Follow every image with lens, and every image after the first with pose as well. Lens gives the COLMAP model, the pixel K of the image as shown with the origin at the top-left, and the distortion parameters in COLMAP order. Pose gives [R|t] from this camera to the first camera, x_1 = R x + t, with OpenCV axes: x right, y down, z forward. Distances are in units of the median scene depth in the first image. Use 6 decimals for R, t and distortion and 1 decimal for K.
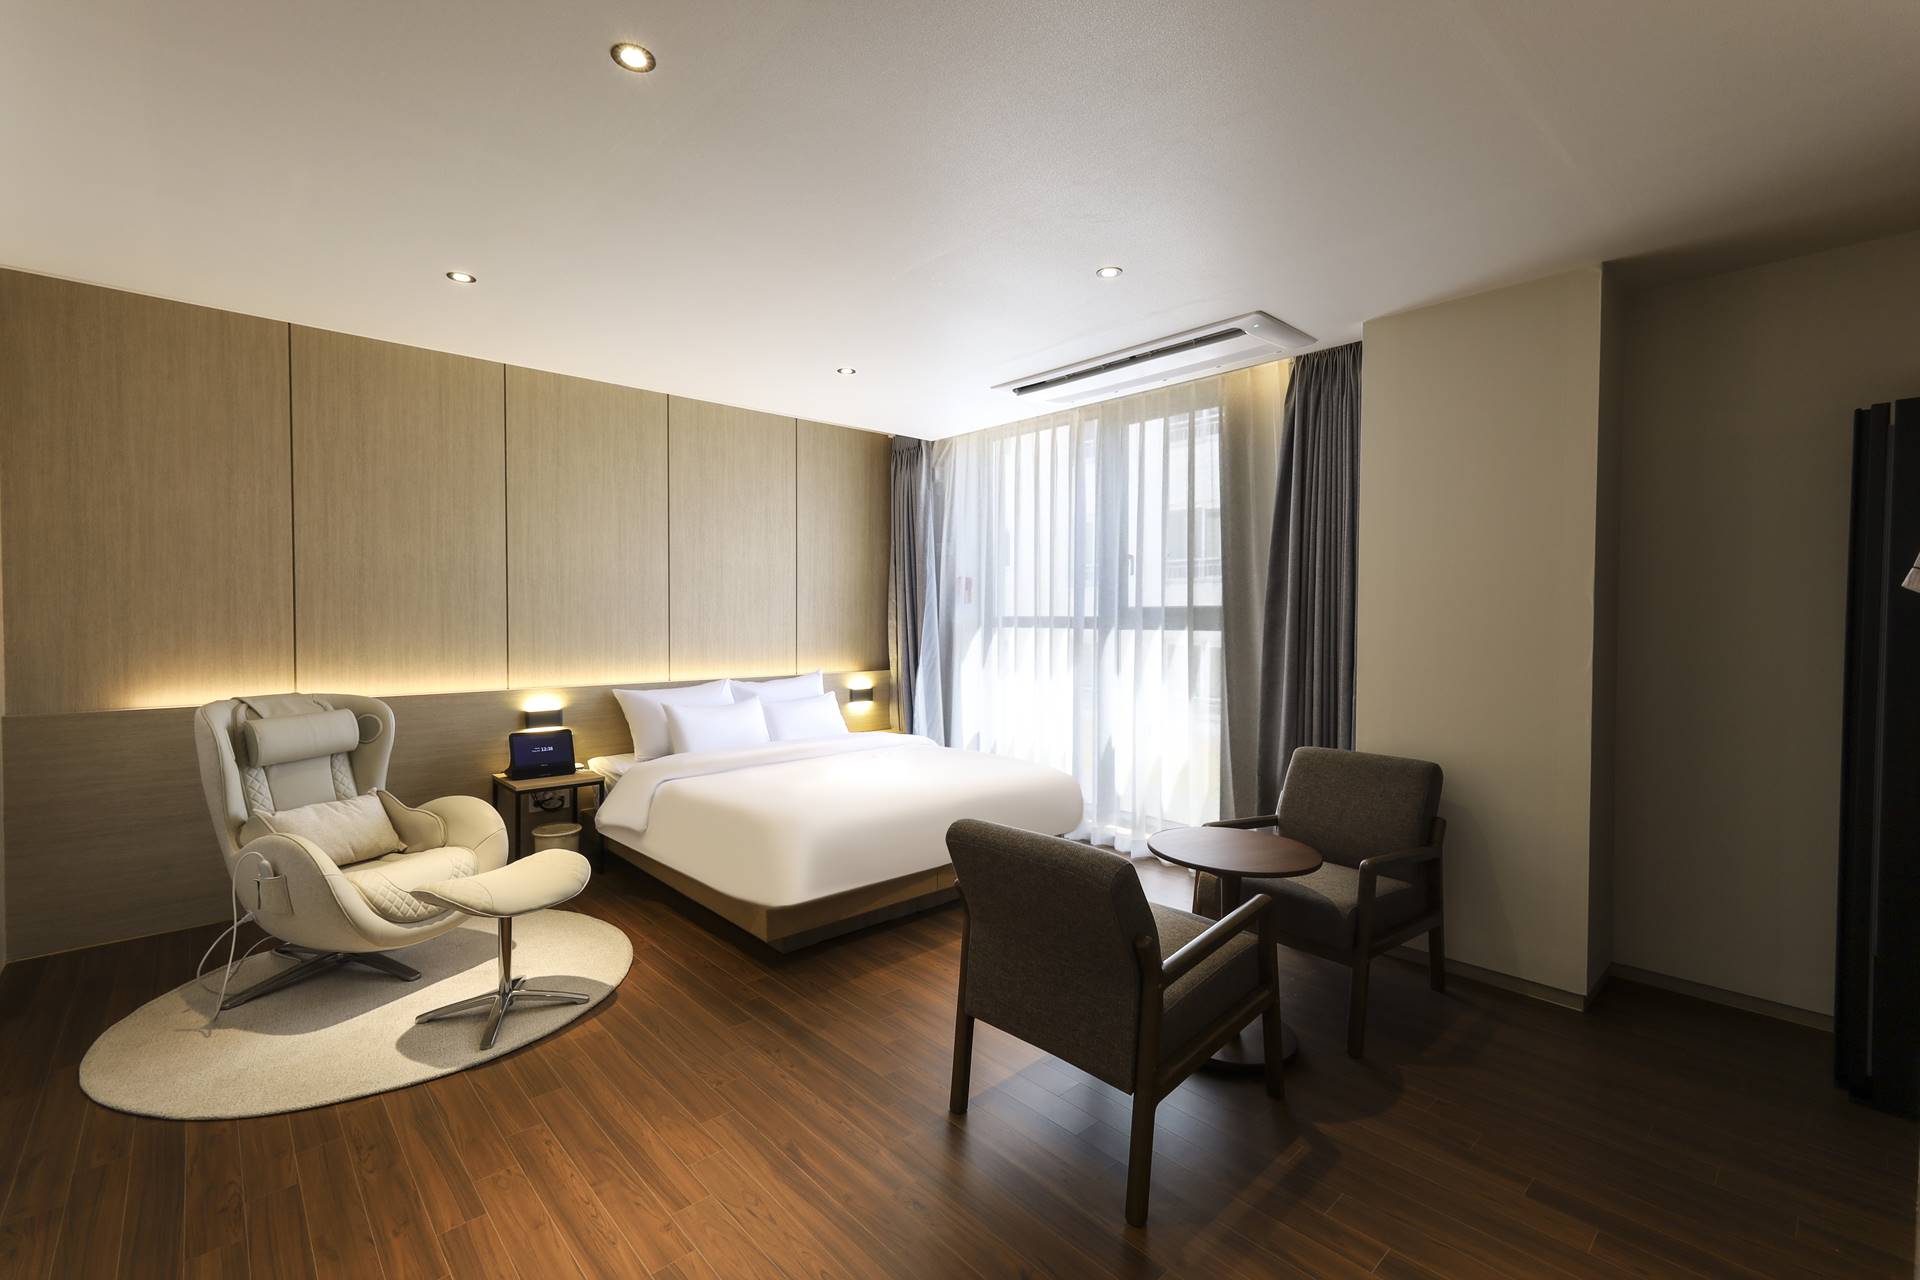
lens RADIAL K [[830.8, 0, 967.7], [0, 830.8, 639.5], [0, 0, 1]] dist [0.001355, -0.000575]
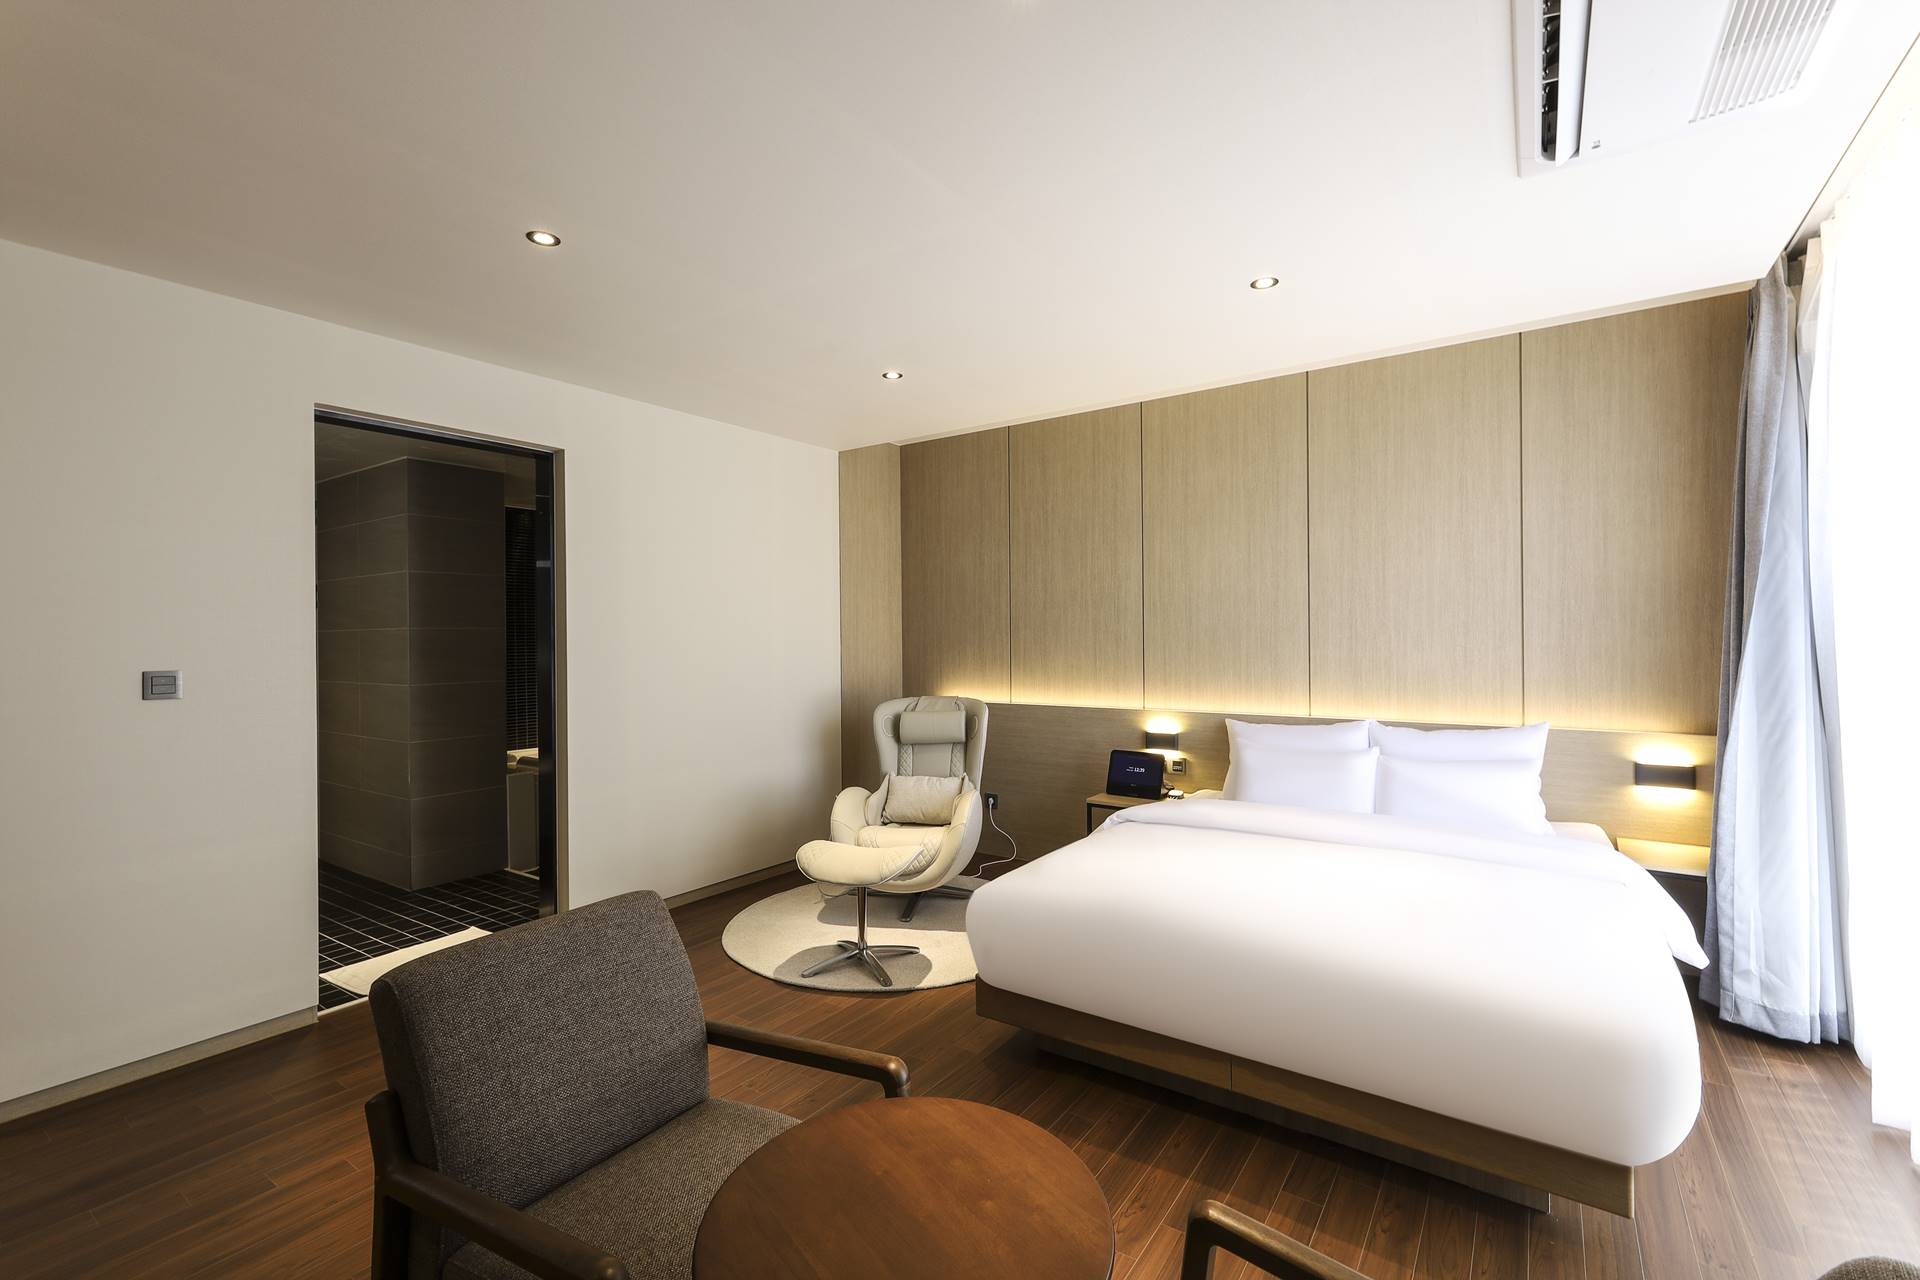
lens RADIAL K [[830.8, 0, 964.7], [0, 830.8, 638.4], [0, 0, 1]] dist [0.001355, -0.000575]
pose [[0.203551, -0.004405, -0.979054, 0.552483], [-0.018447, 0.999795, -0.008333, -0.020643], [0.978891, 0.019757, 0.203428, 0.723578]]
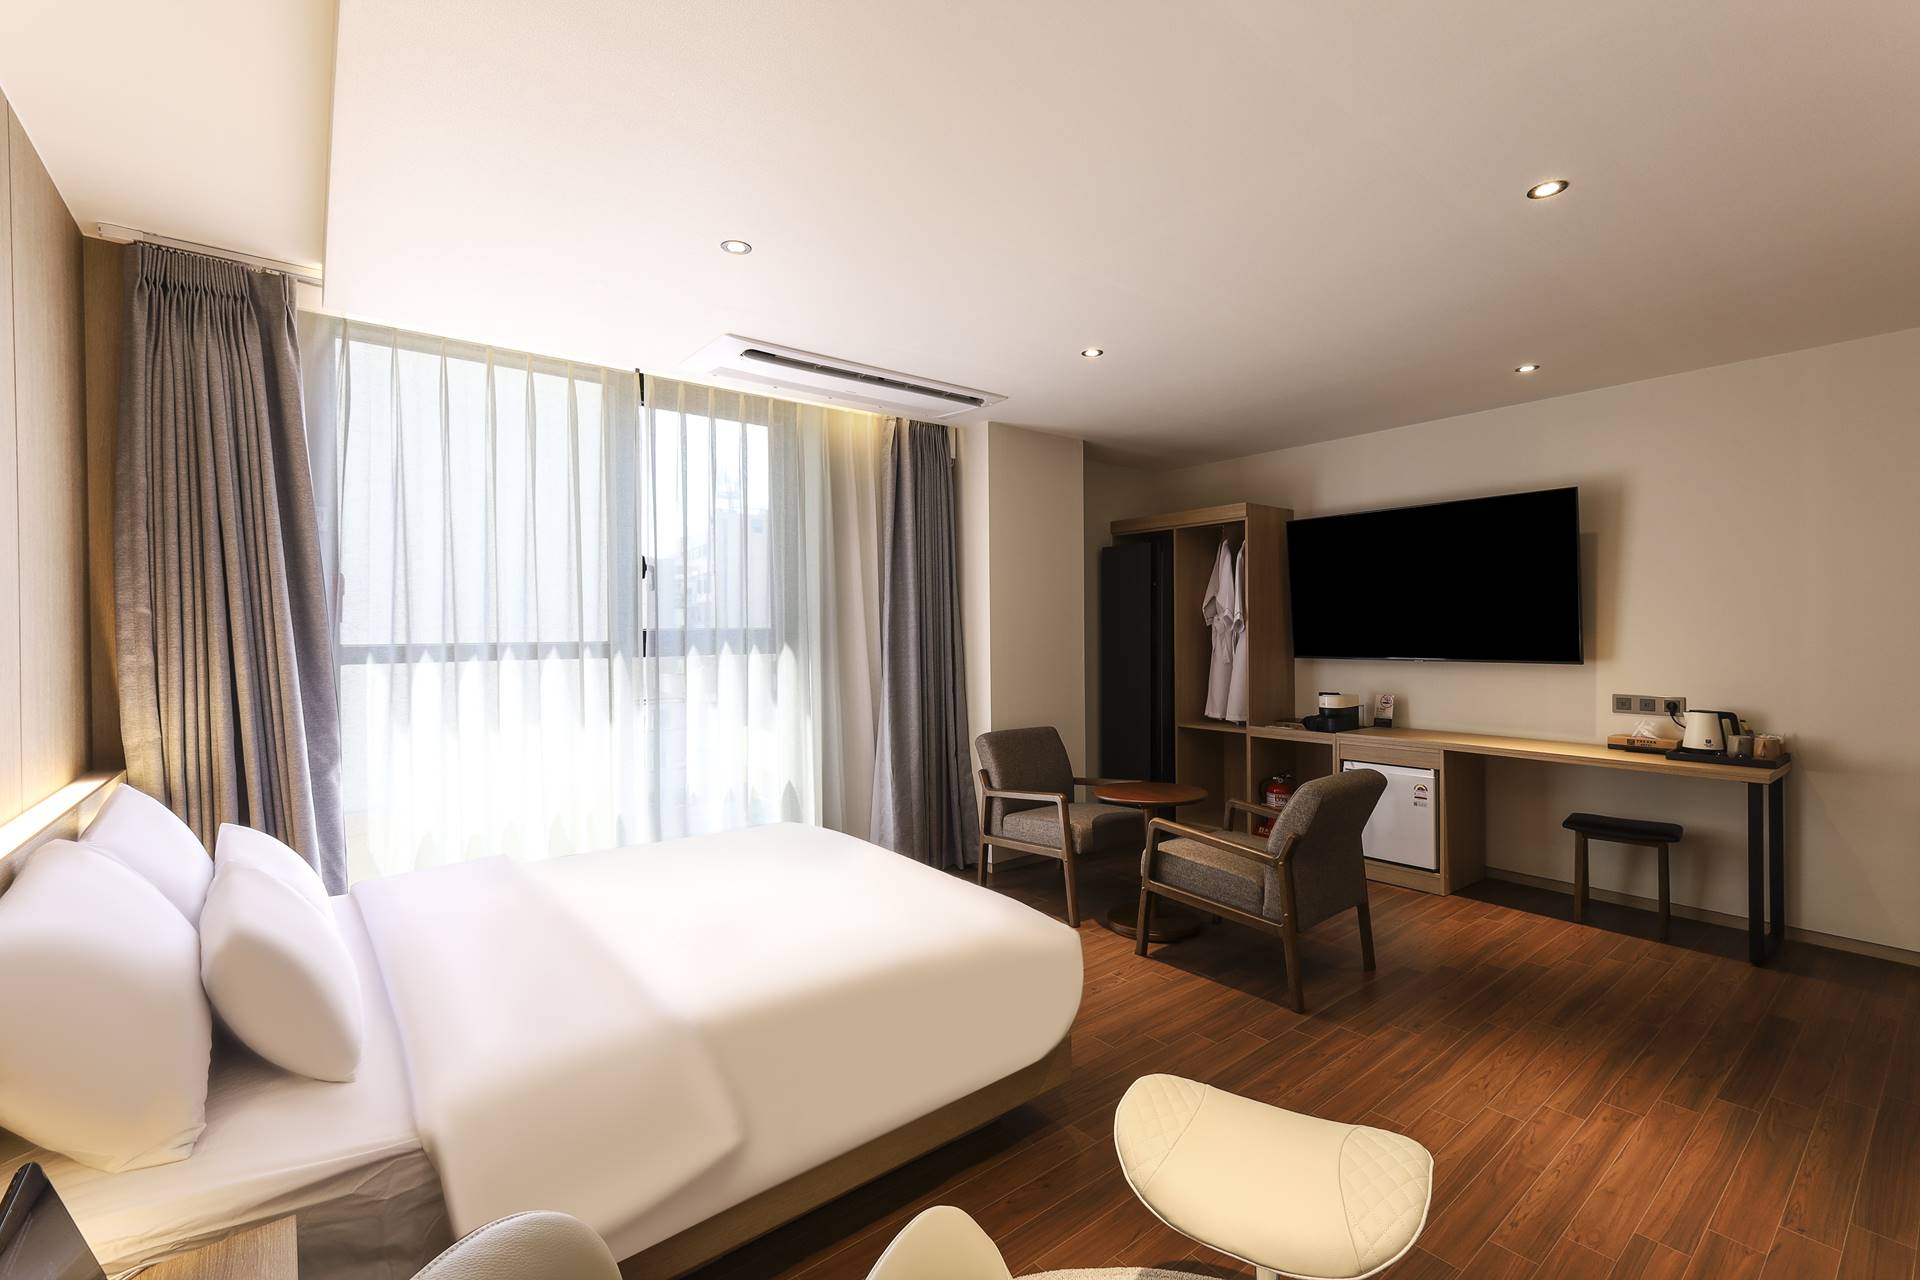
lens RADIAL K [[830.8, 0, 960.9], [0, 830.8, 639.6], [0, 0, 1]] dist [0.001355, -0.000575]
pose [[0.073053, -0.011586, 0.997261, -0.852267], [0.039427, 0.999184, 0.008720, -0.030717], [-0.996548, 0.038682, 0.073450, 0.895546]]
